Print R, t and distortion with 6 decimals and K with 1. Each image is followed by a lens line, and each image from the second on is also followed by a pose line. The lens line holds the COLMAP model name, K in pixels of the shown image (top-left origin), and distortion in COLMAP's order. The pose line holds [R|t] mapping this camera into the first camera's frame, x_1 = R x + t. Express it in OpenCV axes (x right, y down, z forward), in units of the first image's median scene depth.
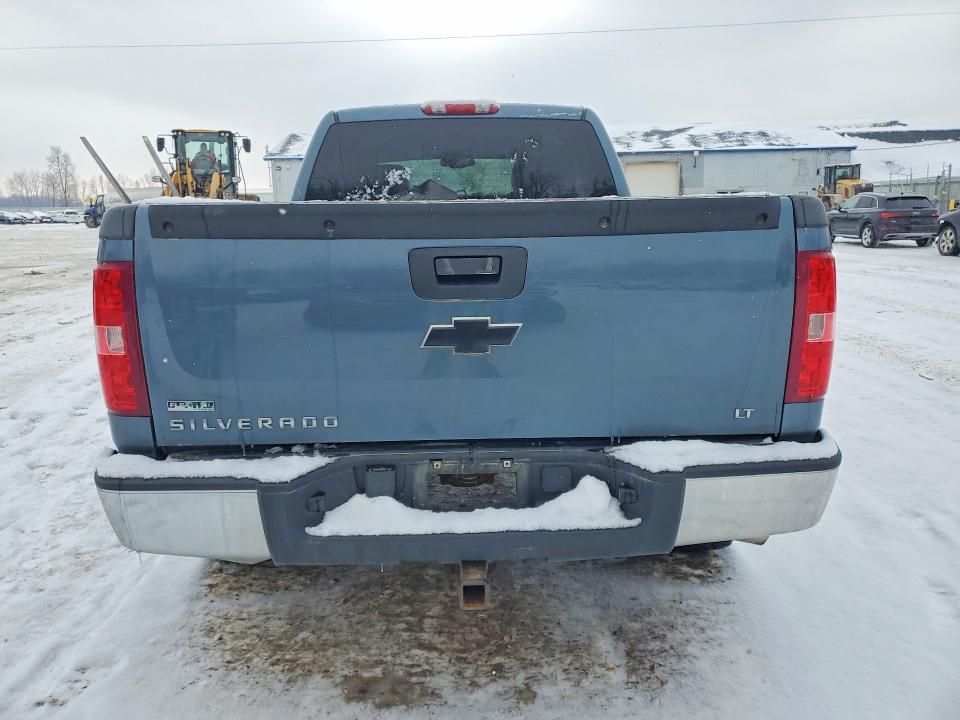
lens RADIAL K [[736.0, 0, 475.1], [0, 736.0, 356.1], [0, 0, 1]] dist [0.010334, 0.009062]
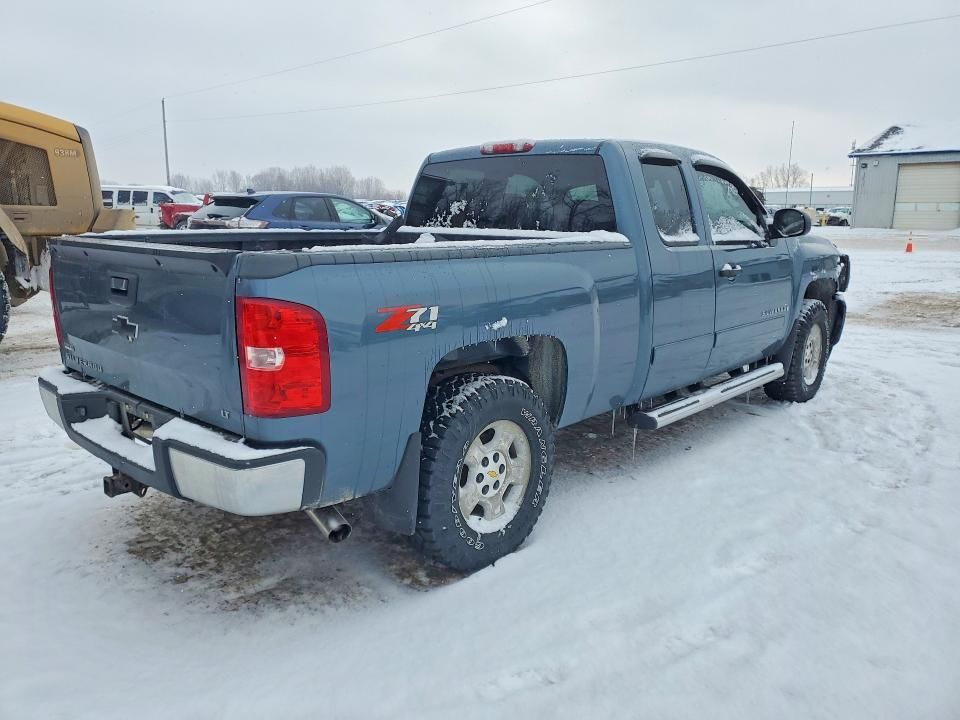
lens RADIAL K [[736.0, 0, 475.2], [0, 736.0, 359.8], [0, 0, 1]] dist [0.010334, 0.009062]
pose [[0.712213, 0.153023, -0.685081, 0.769274], [-0.147677, 0.986771, 0.066885, -0.084892], [0.686254, 0.053535, 0.725390, 0.168856]]
